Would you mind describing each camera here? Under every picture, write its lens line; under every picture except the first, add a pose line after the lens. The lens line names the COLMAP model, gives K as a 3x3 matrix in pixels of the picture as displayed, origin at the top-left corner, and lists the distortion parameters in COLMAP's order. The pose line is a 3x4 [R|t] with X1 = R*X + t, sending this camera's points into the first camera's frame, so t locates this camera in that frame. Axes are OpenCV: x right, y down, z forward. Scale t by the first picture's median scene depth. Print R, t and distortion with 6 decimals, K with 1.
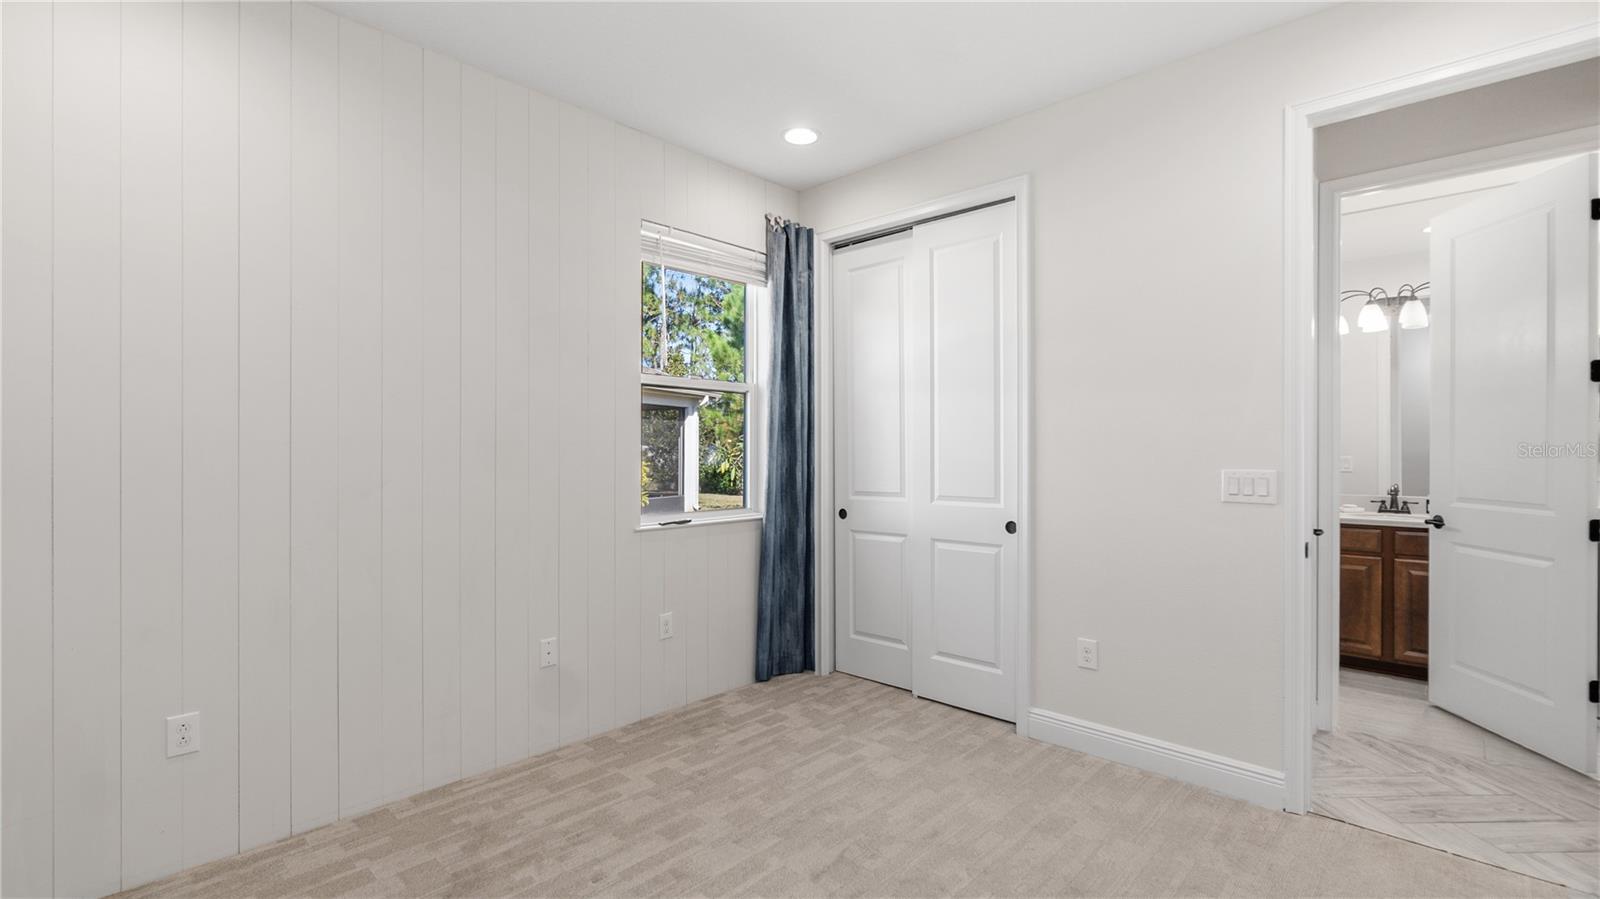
lens RADIAL K [[691.8, 0, 799.2], [0, 691.8, 453.2], [0, 0, 1]] dist [-0.007537, 0.002911]
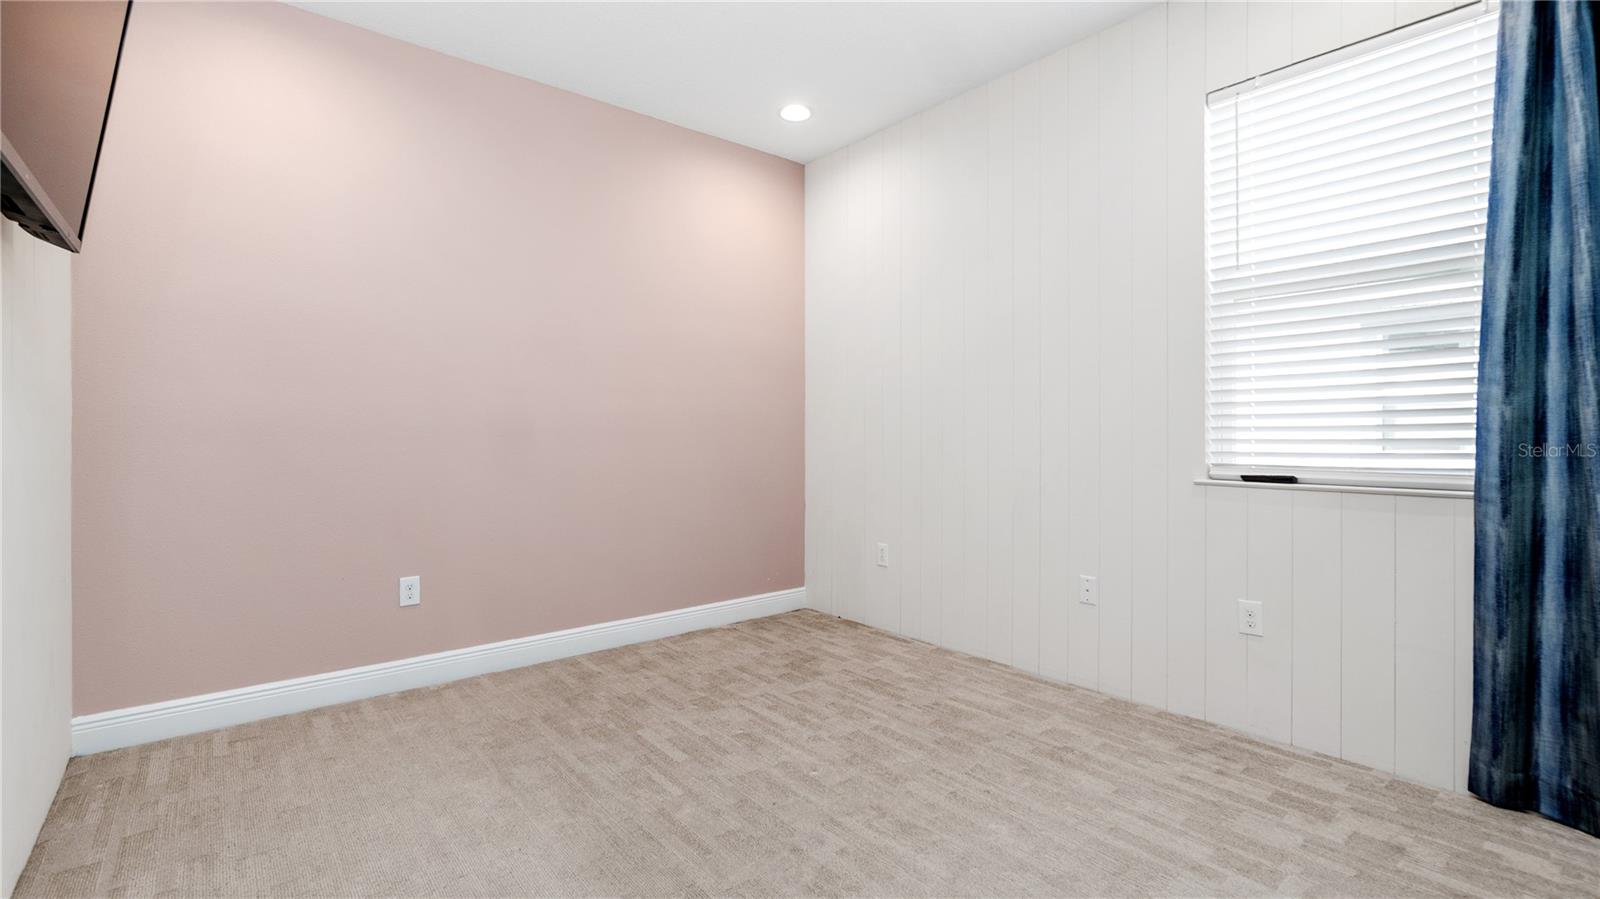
lens RADIAL K [[691.8, 0, 798.4], [0, 691.8, 443.6], [0, 0, 1]] dist [-0.007537, 0.002911]
pose [[-0.101995, 0.008310, -0.994750, 0.662725], [-0.005353, 0.999946, 0.008903, 0.067027], [0.994770, 0.006233, -0.101945, 0.667001]]
